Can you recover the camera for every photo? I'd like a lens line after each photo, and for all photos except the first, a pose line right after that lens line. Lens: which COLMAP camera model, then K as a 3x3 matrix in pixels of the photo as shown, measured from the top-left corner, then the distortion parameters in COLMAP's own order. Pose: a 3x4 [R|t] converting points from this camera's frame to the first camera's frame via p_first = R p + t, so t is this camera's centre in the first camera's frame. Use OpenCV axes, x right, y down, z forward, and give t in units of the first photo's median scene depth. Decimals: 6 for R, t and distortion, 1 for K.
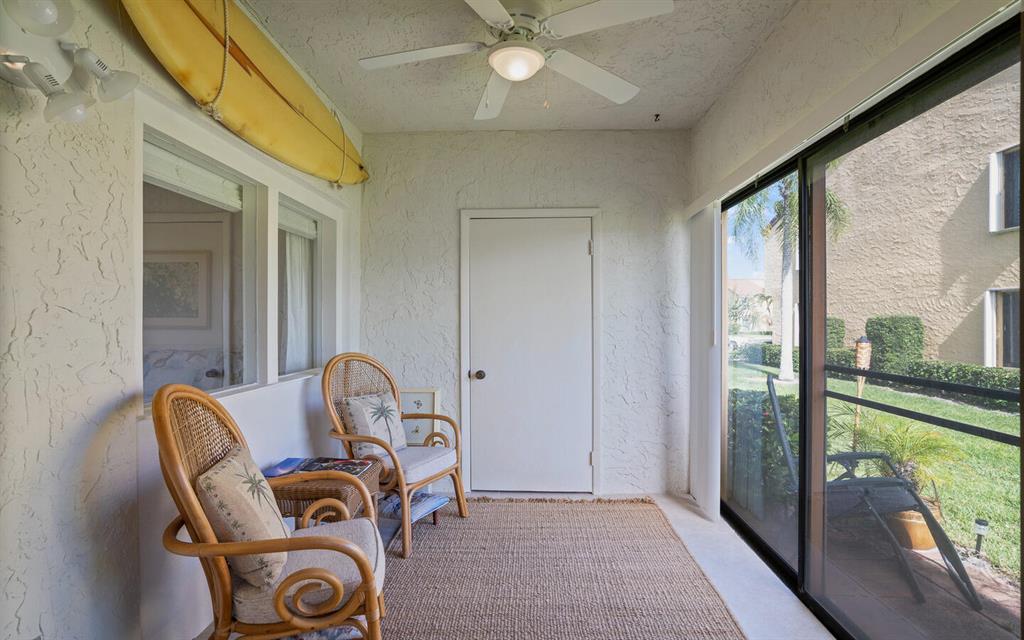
lens RADIAL K [[528.8, 0, 512.0], [0, 528.8, 320.0], [0, 0, 1]] dist [-0.044442, 0.028393]
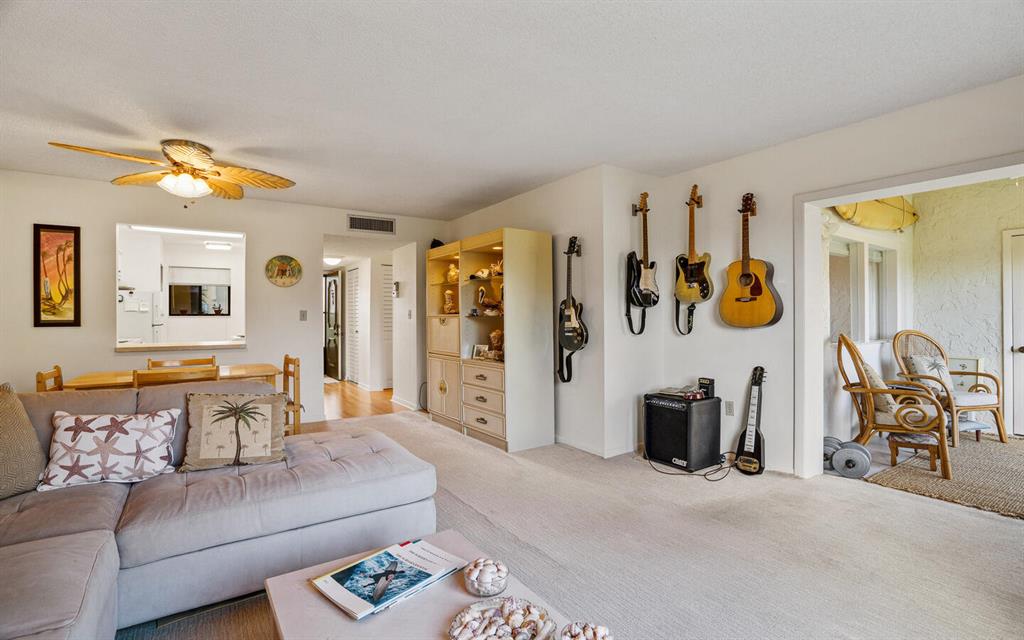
lens RADIAL K [[482.3, 0, 517.4], [0, 482.3, 319.1], [0, 0, 1]] dist [-0.056449, 0.021131]
pose [[0.601980, -0.003752, -0.798503, 0.124218], [0.006165, 0.999981, -0.000051, 0.019239], [0.798488, -0.004892, 0.601991, -0.858425]]
